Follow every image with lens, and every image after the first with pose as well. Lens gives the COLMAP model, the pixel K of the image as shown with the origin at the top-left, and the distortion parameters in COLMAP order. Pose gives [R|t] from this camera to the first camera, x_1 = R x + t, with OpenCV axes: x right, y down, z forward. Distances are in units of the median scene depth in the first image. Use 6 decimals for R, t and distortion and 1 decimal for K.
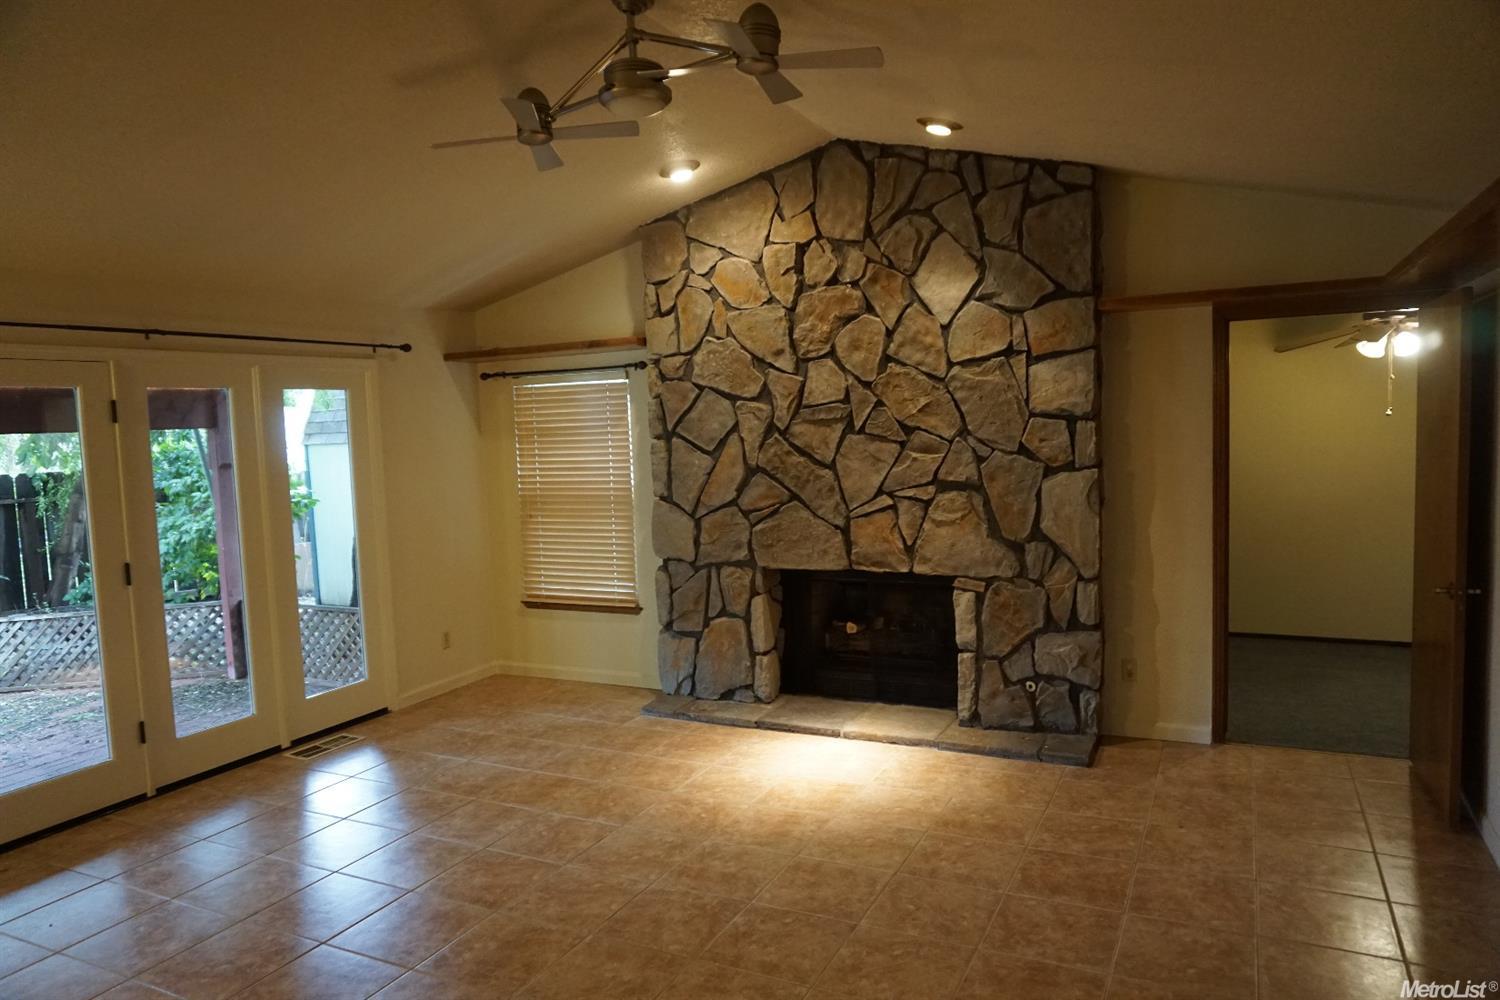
lens RADIAL K [[994.0, 0, 750.0], [0, 994.0, 500.0], [0, 0, 1]] dist [-0.050411, 0.027489]
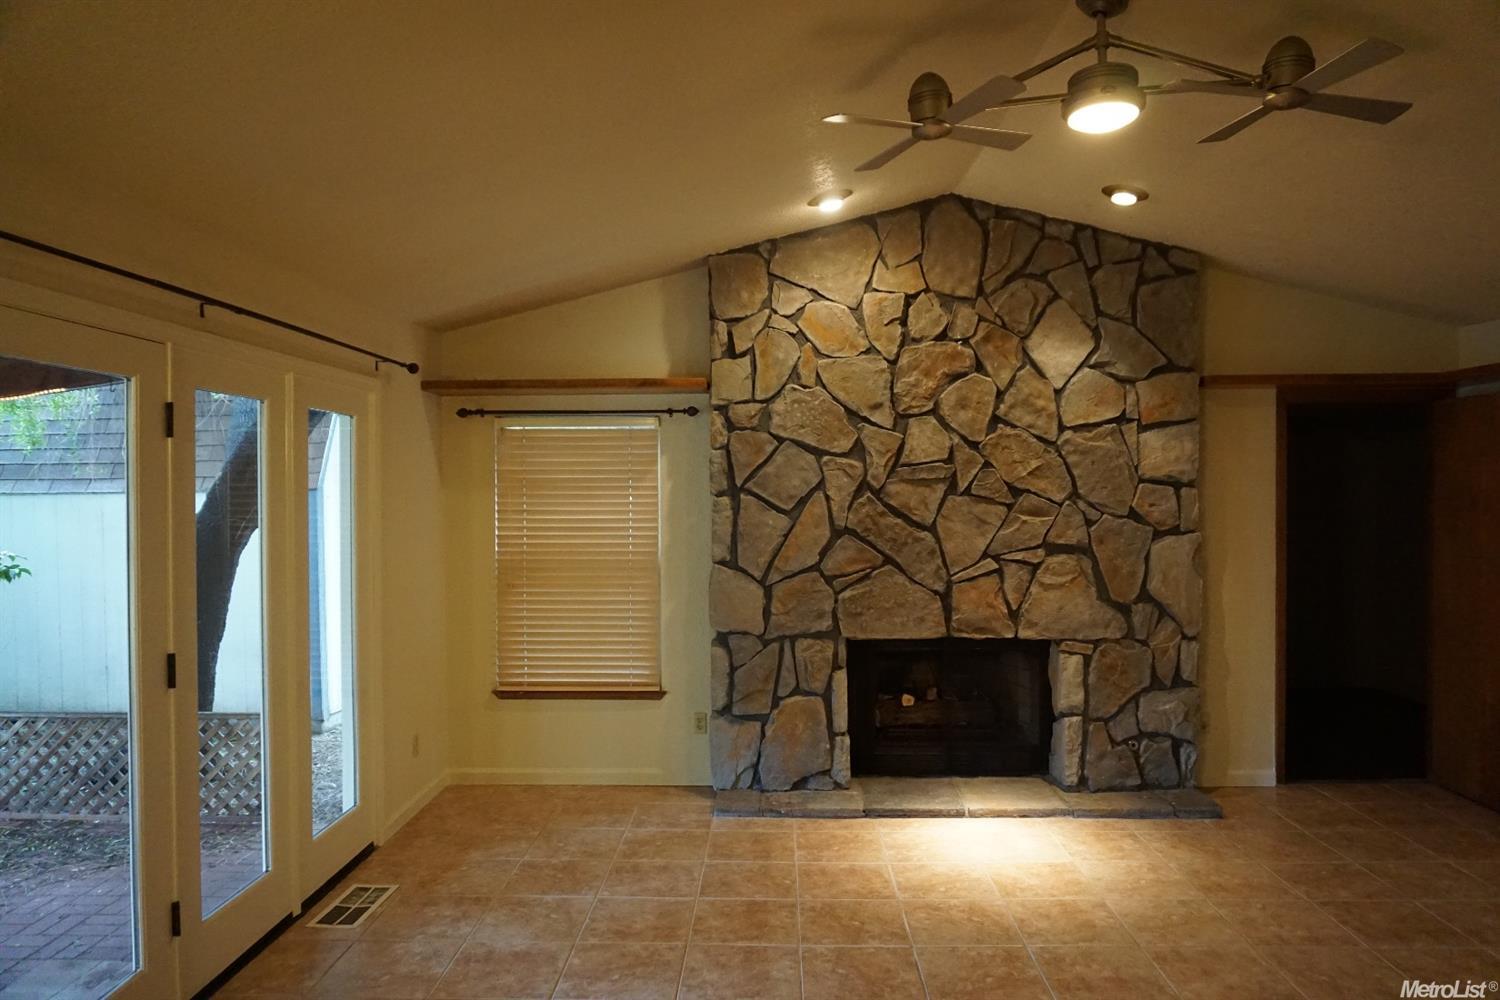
lens RADIAL K [[994.0, 0, 750.0], [0, 994.0, 500.0], [0, 0, 1]] dist [-0.050411, 0.027489]
pose [[0.910114, 0.027807, 0.413423, -0.470316], [0.004293, 0.997059, -0.076513, 0.010942], [-0.414335, 0.071410, 0.907319, 0.207982]]
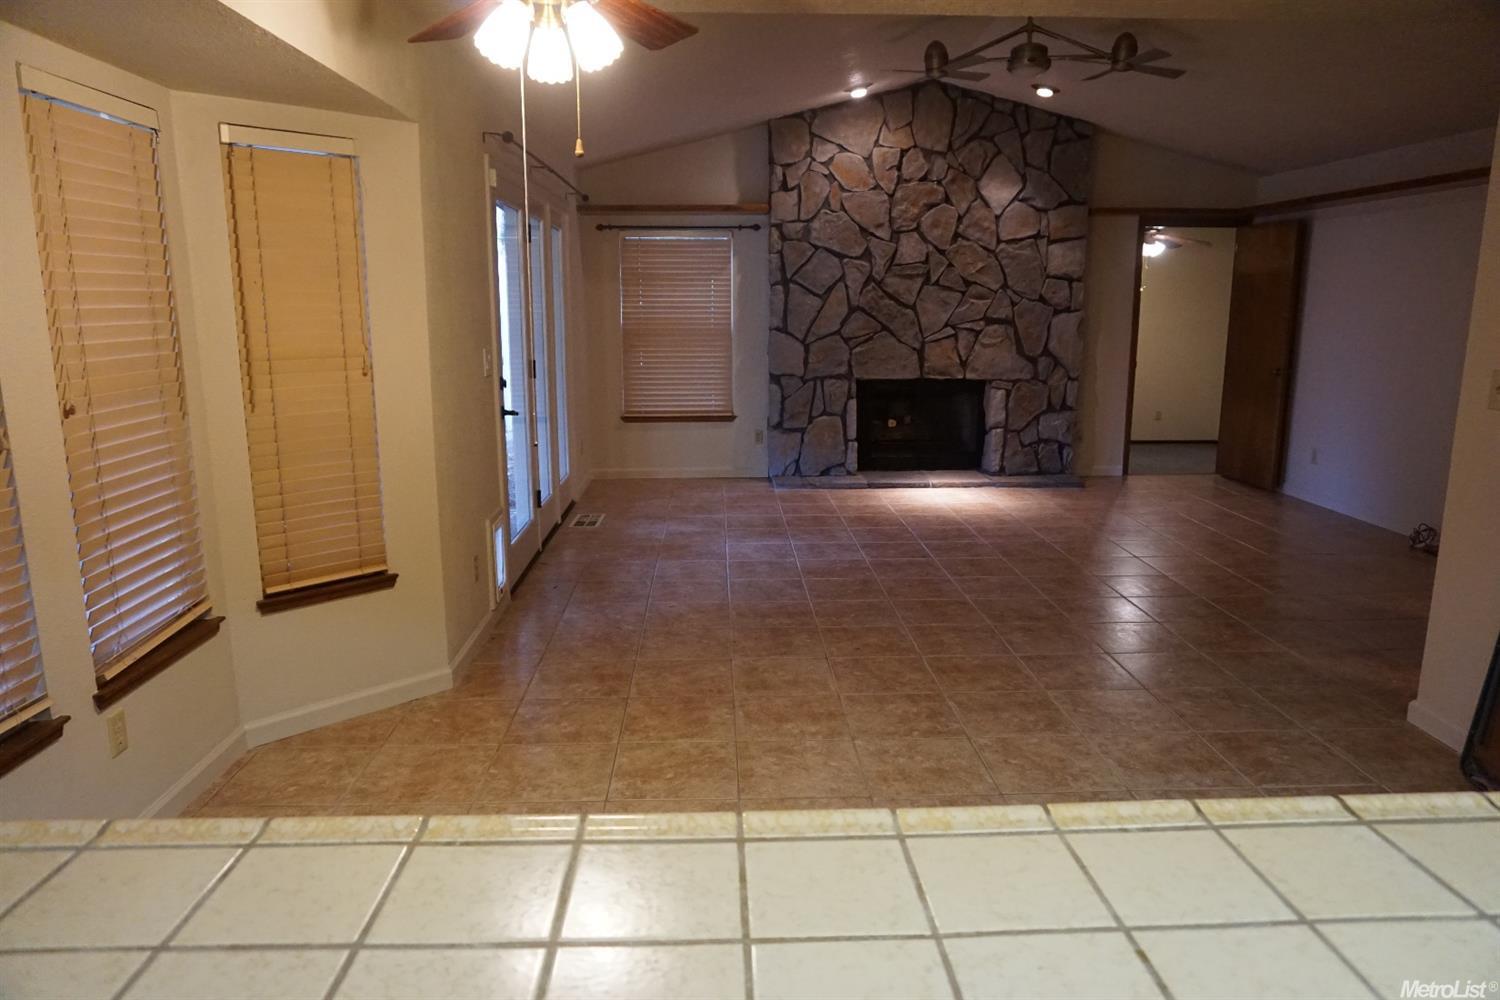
lens RADIAL K [[994.0, 0, 750.0], [0, 994.0, 500.0], [0, 0, 1]] dist [-0.050411, 0.027489]
pose [[0.881231, -0.056467, 0.469301, -0.834010], [0.005611, 0.994019, 0.109066, 0.088380], [-0.472653, -0.093479, 0.876277, -0.195968]]
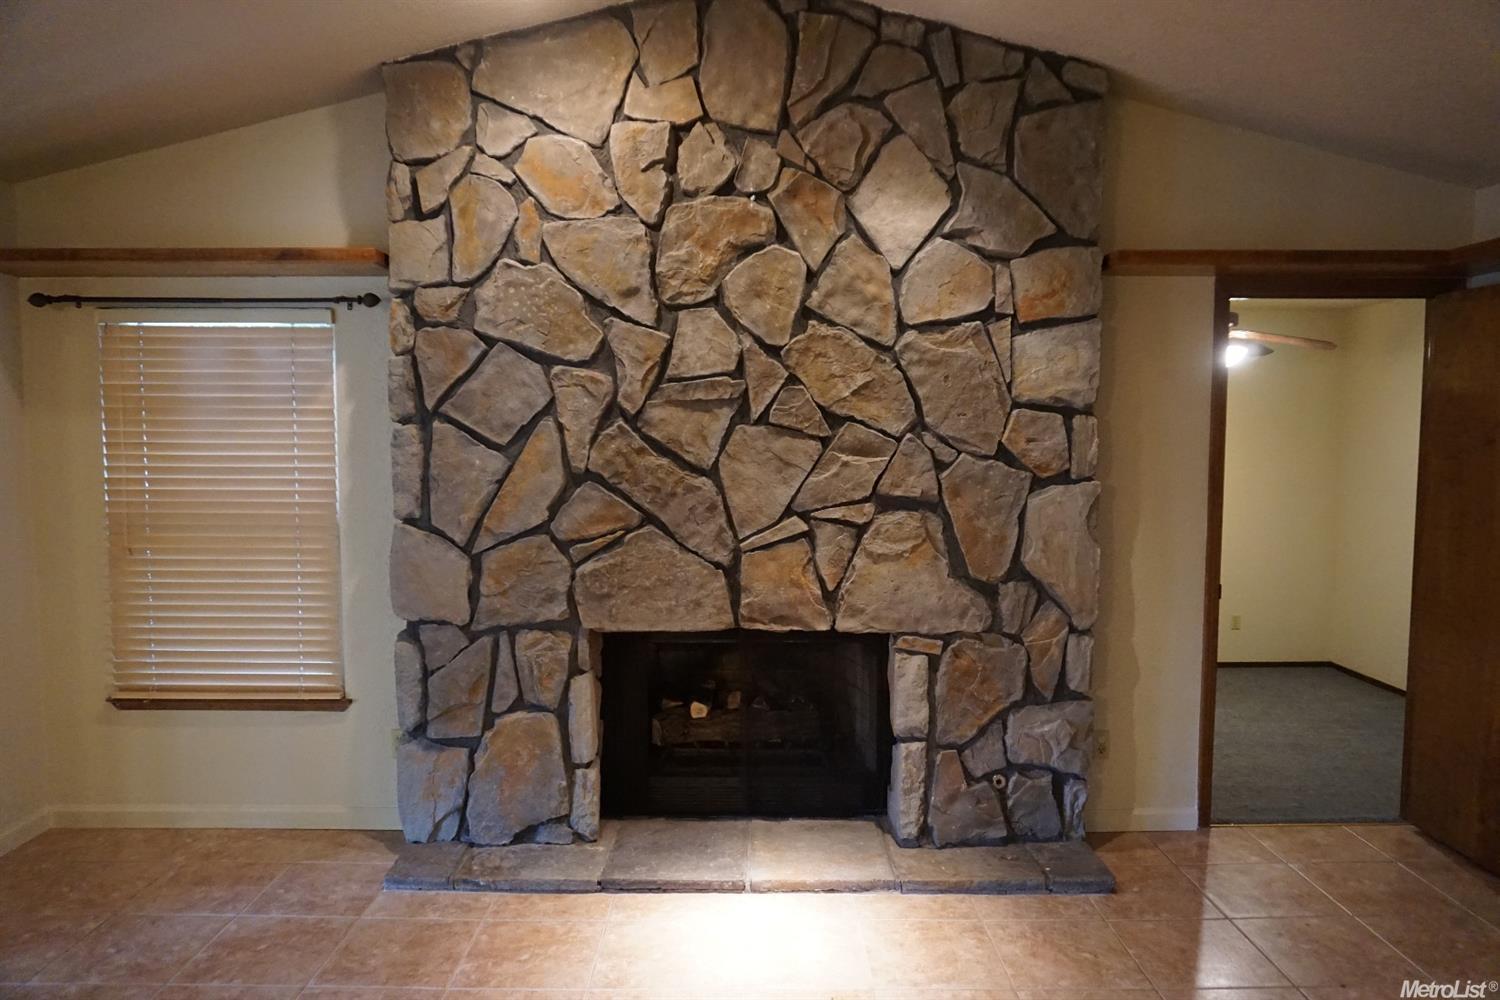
lens RADIAL K [[994.0, 0, 750.0], [0, 994.0, 500.0], [0, 0, 1]] dist [-0.050411, 0.027489]
pose [[0.895048, 0.006172, 0.445926, -0.187311], [0.000892, 0.999877, -0.015629, -0.005521], [-0.445968, 0.014387, 0.894933, 0.403632]]
